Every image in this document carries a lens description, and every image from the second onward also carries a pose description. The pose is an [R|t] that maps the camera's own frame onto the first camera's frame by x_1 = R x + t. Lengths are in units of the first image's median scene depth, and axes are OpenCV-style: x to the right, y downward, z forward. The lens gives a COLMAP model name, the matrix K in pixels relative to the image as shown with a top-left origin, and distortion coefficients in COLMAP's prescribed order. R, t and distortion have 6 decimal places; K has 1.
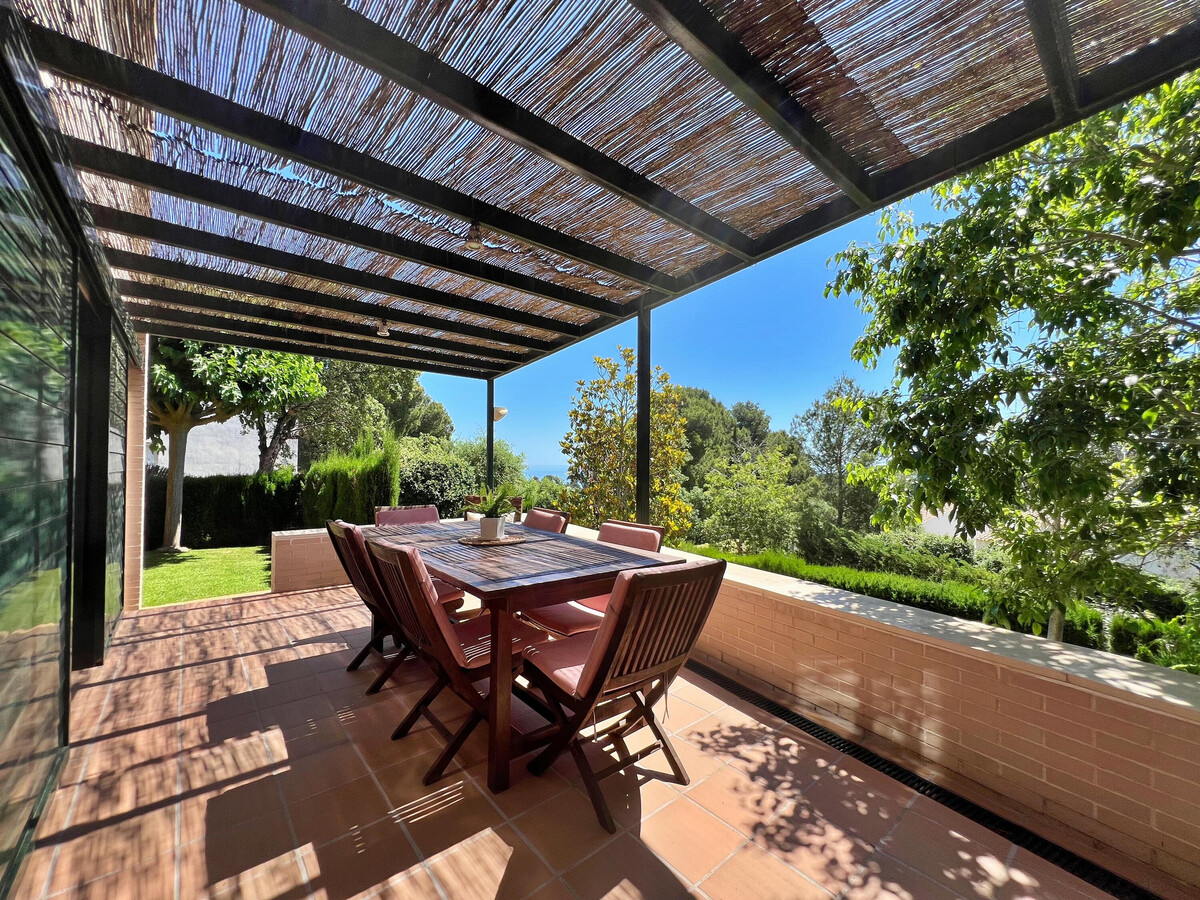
lens RADIAL K [[481.3, 0, 601.6], [0, 481.3, 456.2], [0, 0, 1]] dist [-0.003940, 0.000025]
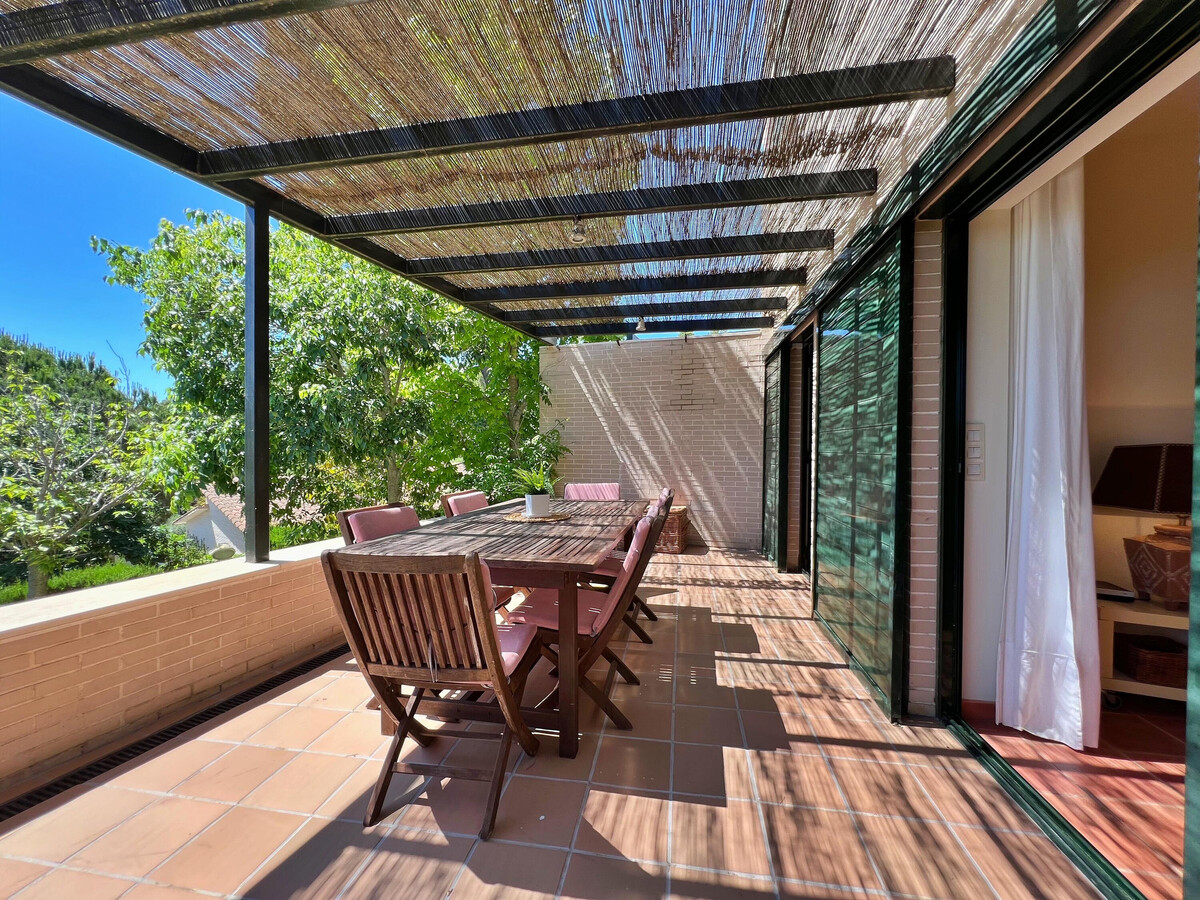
lens RADIAL K [[481.3, 0, 606.2], [0, 481.3, 456.0], [0, 0, 1]] dist [-0.003940, 0.000025]
pose [[-0.642205, -0.021458, 0.766233, -0.288049], [-0.018408, 0.999752, 0.012569, 0.009149], [-0.766312, -0.006033, -0.642440, 0.405526]]
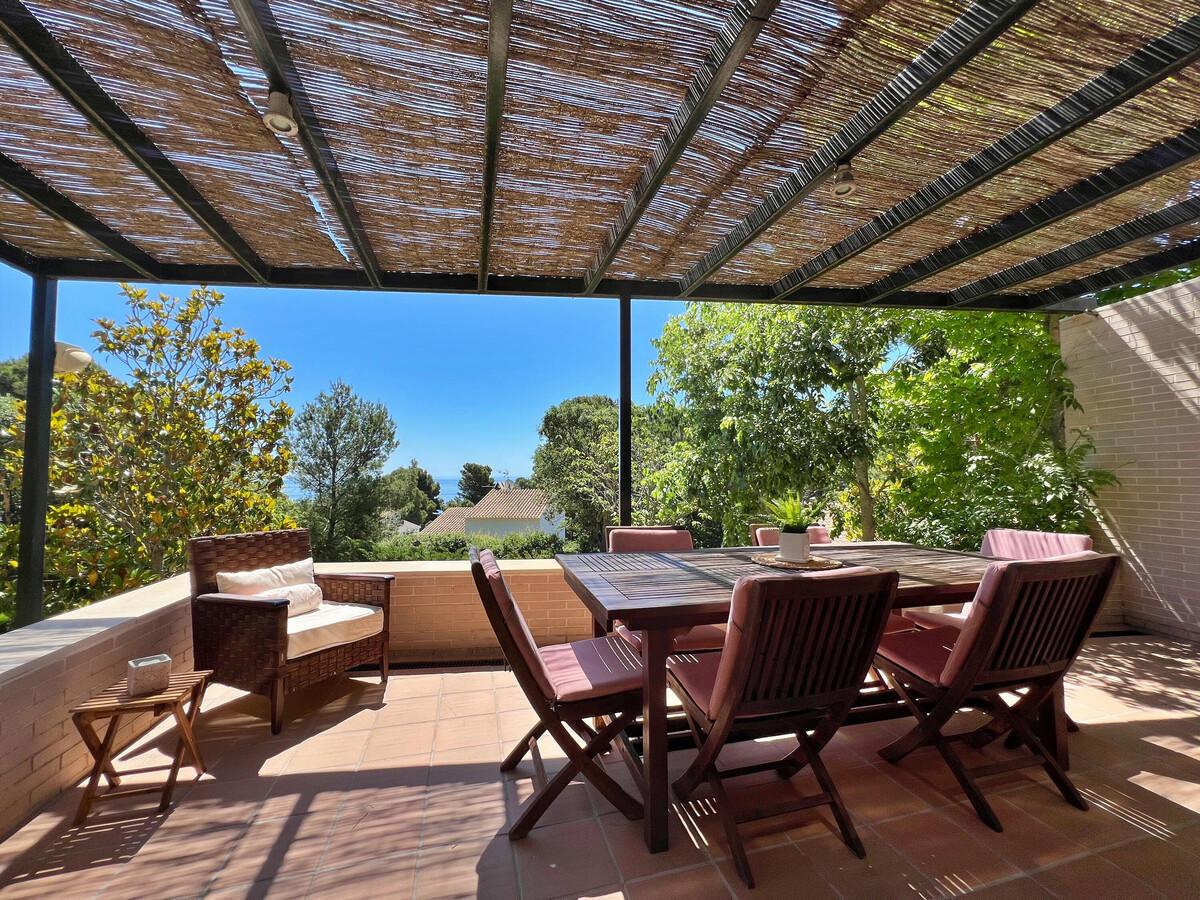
lens RADIAL K [[481.3, 0, 598.2], [0, 481.3, 449.7], [0, 0, 1]] dist [-0.003940, 0.000025]
pose [[0.437927, 0.041939, 0.898032, -0.277678], [-0.011272, 0.999089, -0.041161, 0.006614], [-0.898940, 0.007903, 0.438000, 0.255738]]
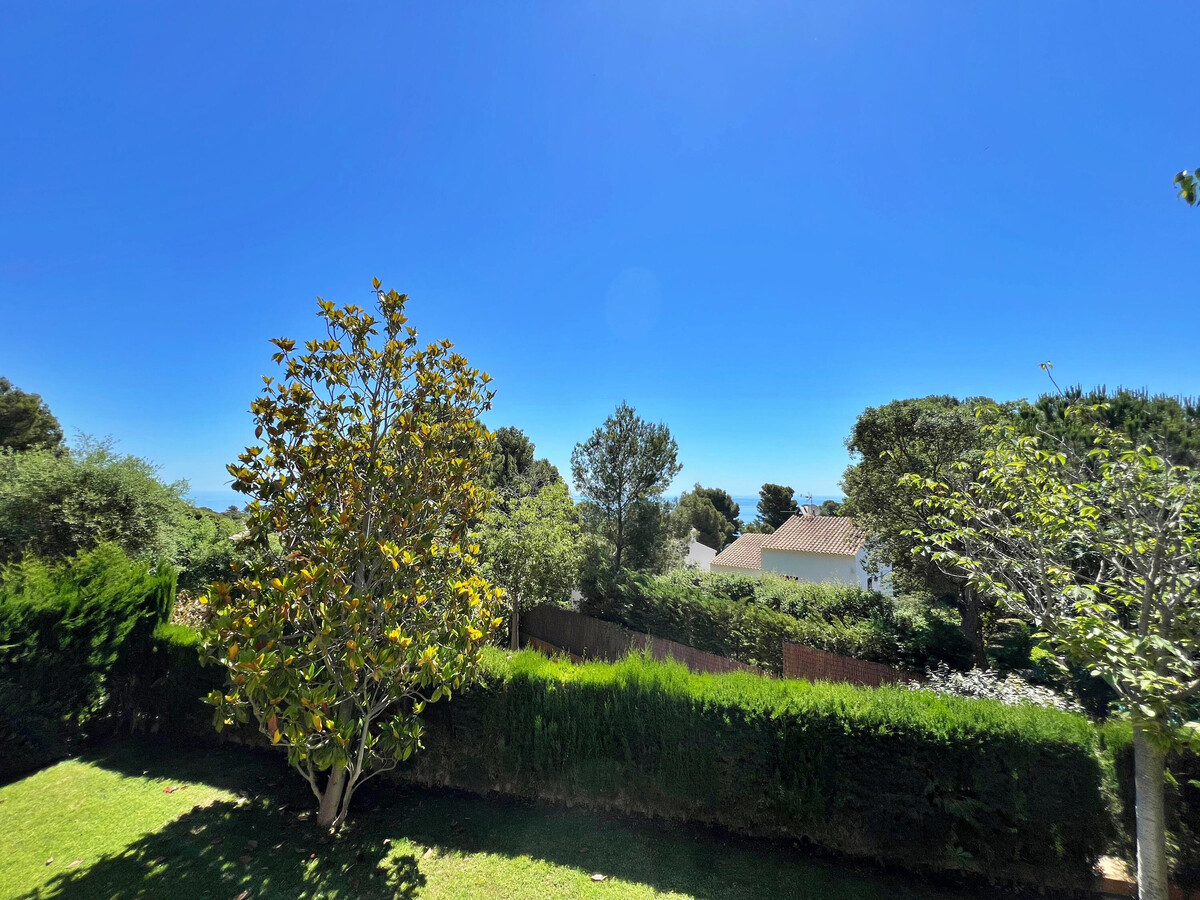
lens RADIAL K [[481.3, 0, 601.7], [0, 481.3, 450.8], [0, 0, 1]] dist [-0.003940, 0.000025]
pose [[0.870240, 0.047061, 0.490375, 0.001853], [-0.014292, 0.997419, -0.070359, -0.017746], [-0.492421, 0.054221, 0.868667, 0.430416]]
